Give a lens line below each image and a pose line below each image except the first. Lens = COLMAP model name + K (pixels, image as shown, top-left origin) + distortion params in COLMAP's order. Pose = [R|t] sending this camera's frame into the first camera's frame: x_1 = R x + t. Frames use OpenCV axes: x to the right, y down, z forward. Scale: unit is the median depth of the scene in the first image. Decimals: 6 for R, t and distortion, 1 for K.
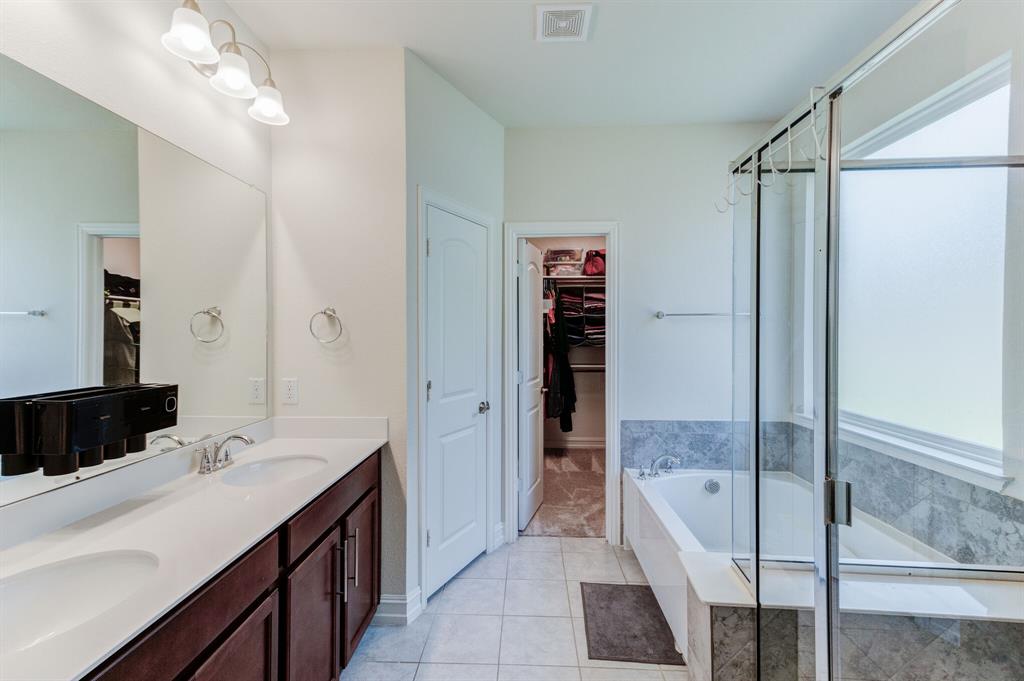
lens RADIAL K [[465.1, 0, 510.1], [0, 465.1, 335.1], [0, 0, 1]] dist [0.021119, 0.001017]
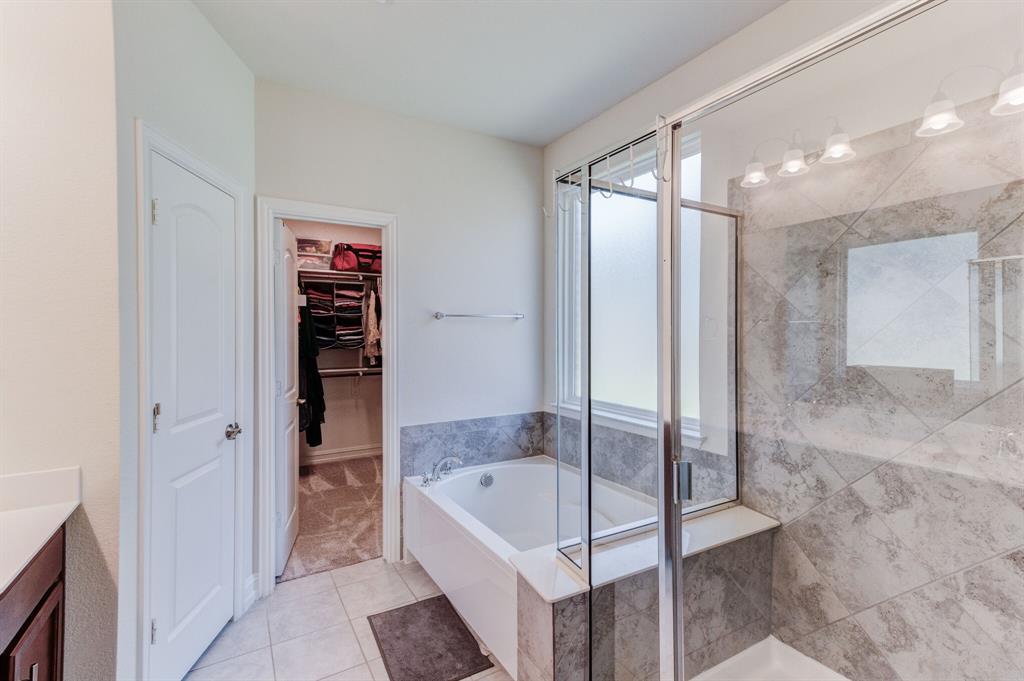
lens RADIAL K [[465.1, 0, 510.1], [0, 465.1, 335.1], [0, 0, 1]] dist [0.021119, 0.001017]
pose [[0.832984, -0.003900, 0.553283, -0.097489], [0.004517, 0.999990, 0.000249, -0.001580], [-0.553278, 0.002292, 0.832993, 0.096239]]
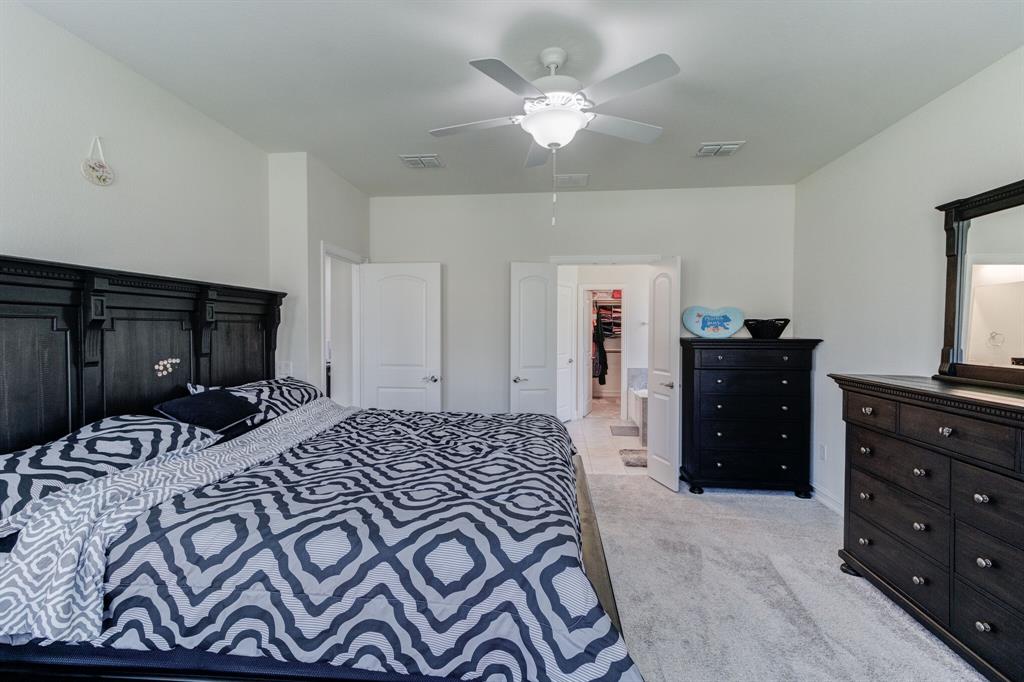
lens RADIAL K [[465.1, 0, 510.1], [0, 465.1, 335.6], [0, 0, 1]] dist [0.021119, 0.001017]
pose [[0.998137, 0.002321, -0.060963, -0.215110], [-0.001914, 0.999976, 0.006725, 0.005027], [0.060977, -0.006596, 0.998117, -1.404995]]
